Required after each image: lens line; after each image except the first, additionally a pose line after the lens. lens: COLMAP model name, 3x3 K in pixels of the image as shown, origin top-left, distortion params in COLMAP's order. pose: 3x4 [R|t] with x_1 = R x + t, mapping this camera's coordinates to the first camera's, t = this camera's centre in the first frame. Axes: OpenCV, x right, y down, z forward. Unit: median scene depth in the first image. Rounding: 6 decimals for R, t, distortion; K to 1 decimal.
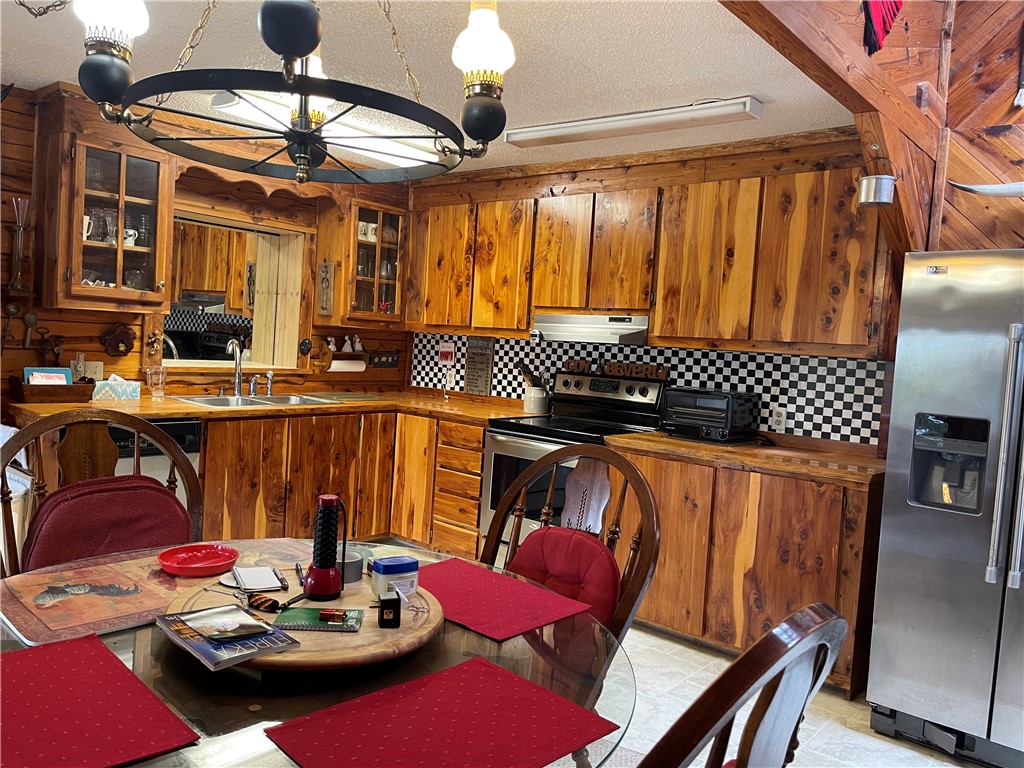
lens RADIAL K [[773.6, 0, 506.9], [0, 773.6, 382.1], [0, 0, 1]] dist [0.064369, -0.075495]
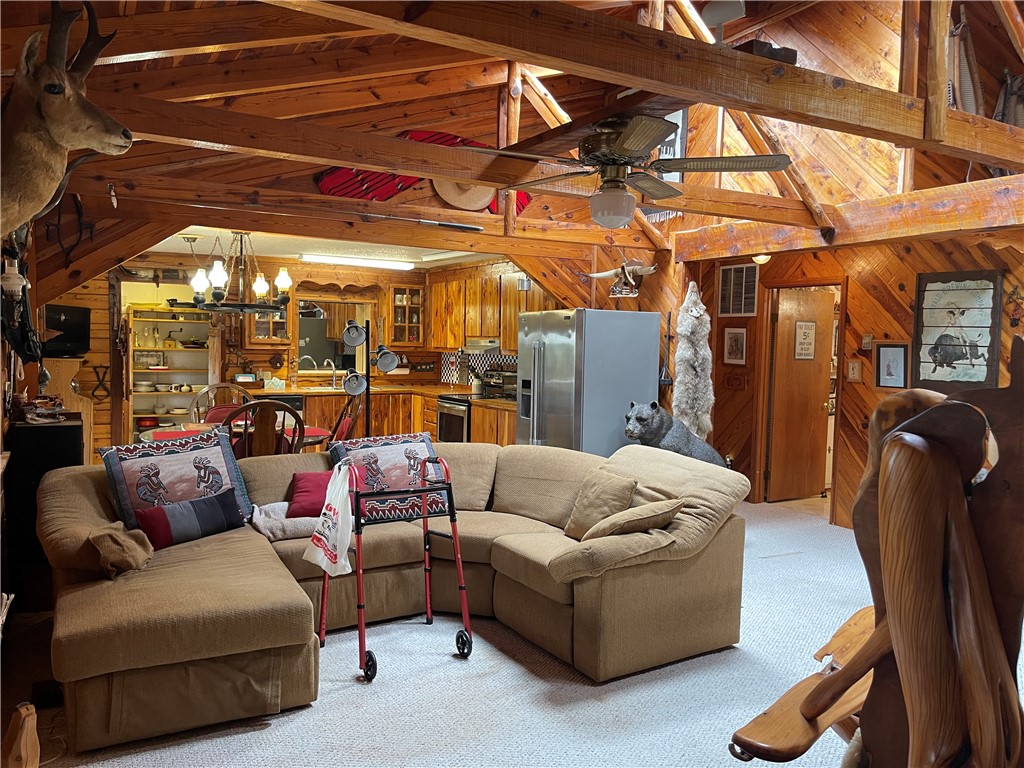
lens RADIAL K [[773.6, 0, 516.3], [0, 773.6, 376.0], [0, 0, 1]] dist [0.064369, -0.075495]
pose [[0.941383, -0.030017, -0.336001, 1.033191], [0.021097, 0.999322, -0.030167, 0.079781], [0.336679, 0.021310, 0.941378, -0.985618]]
